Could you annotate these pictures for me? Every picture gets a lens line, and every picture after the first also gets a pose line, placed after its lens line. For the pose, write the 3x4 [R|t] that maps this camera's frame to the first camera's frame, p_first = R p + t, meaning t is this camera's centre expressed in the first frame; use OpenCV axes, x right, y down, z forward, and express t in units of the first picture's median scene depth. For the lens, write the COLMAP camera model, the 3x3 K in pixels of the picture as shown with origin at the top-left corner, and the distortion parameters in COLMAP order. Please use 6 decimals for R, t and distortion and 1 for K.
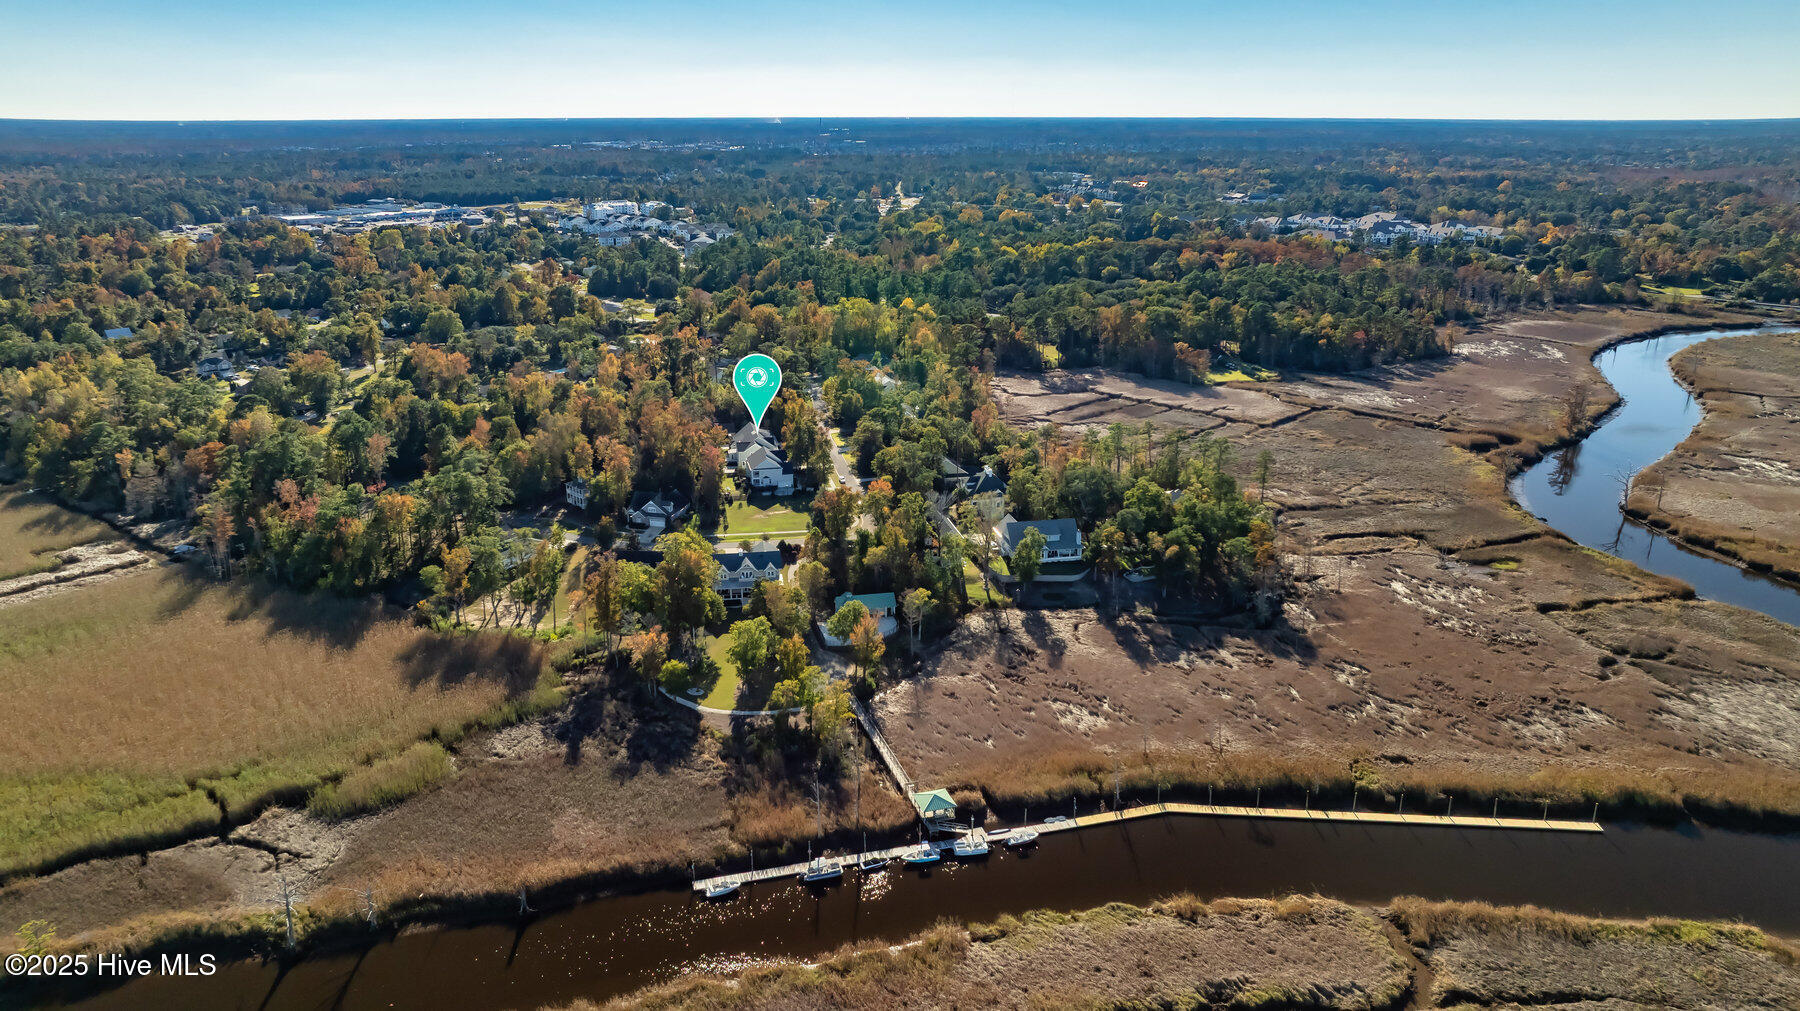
lens RADIAL K [[1270.6, 0, 887.7], [0, 1270.6, 506.5], [0, 0, 1]] dist [-0.047953, 0.056580]
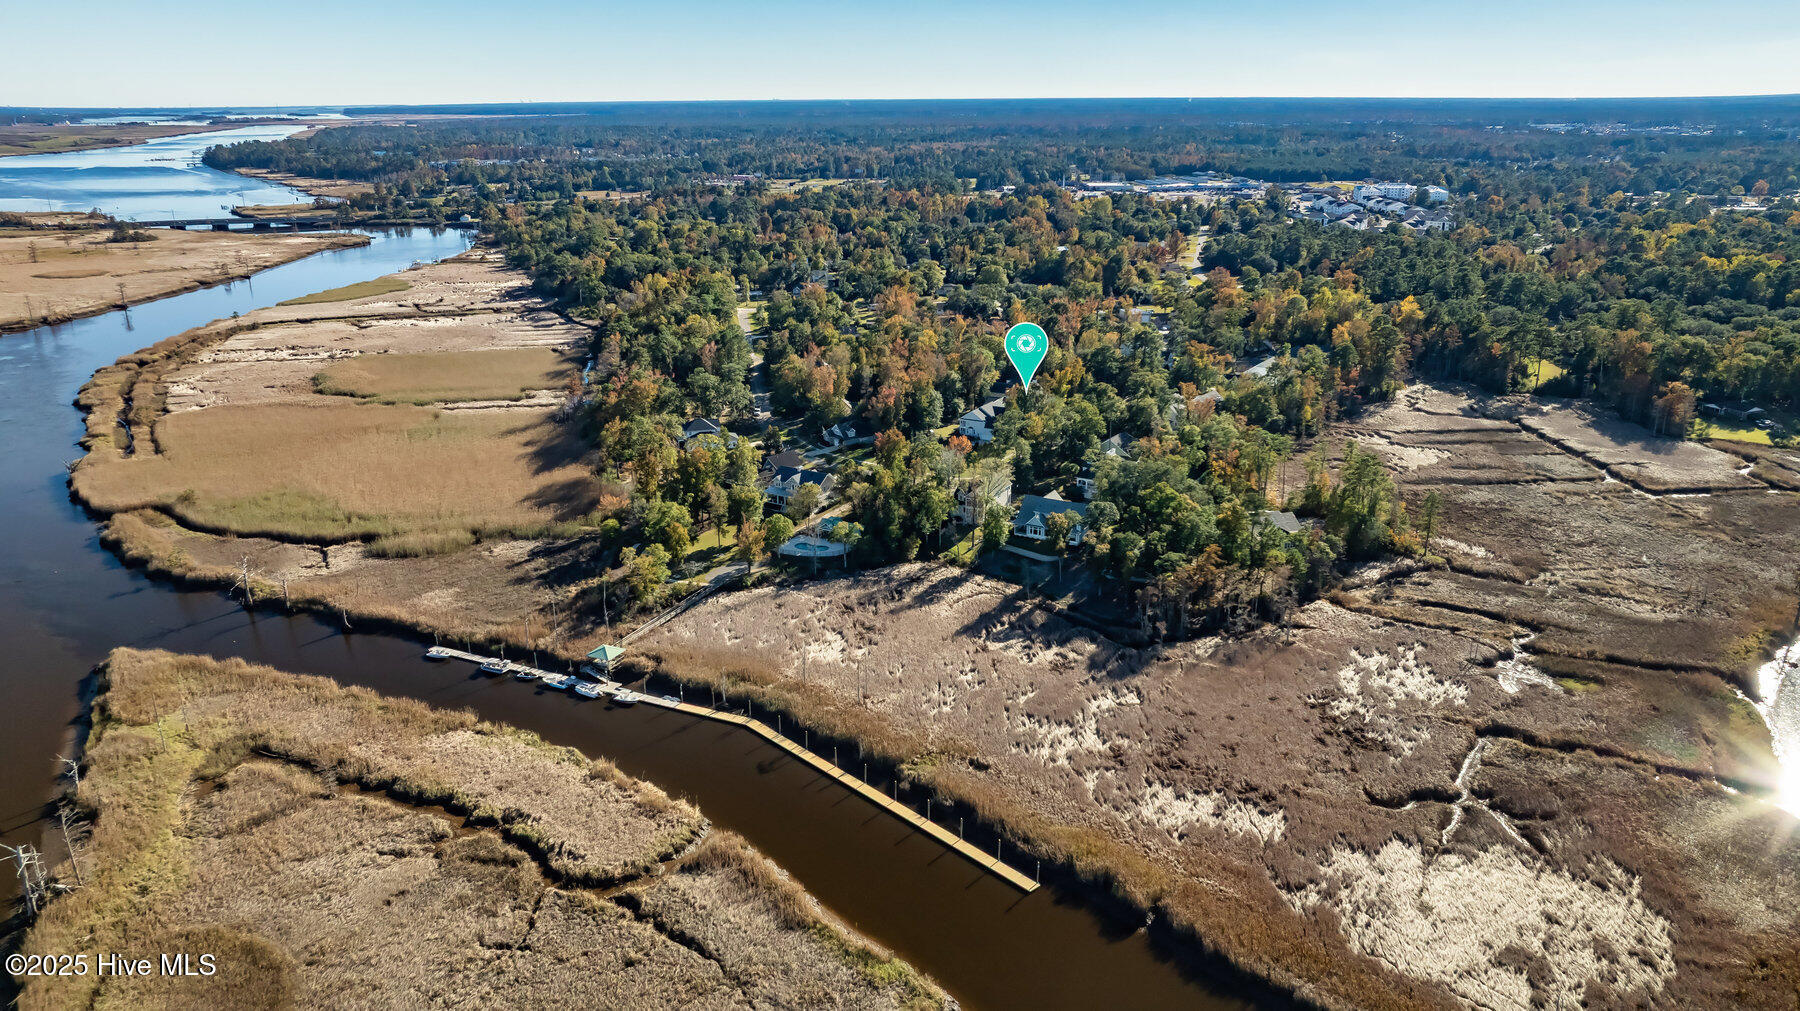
lens RADIAL K [[1270.6, 0, 887.7], [0, 1270.6, 506.5], [0, 0, 1]] dist [-0.047953, 0.056580]
pose [[0.745818, 0.206735, -0.633258, 0.979009], [-0.197046, 0.976550, 0.086736, -0.064548], [0.636340, 0.060092, 0.769065, 0.223137]]
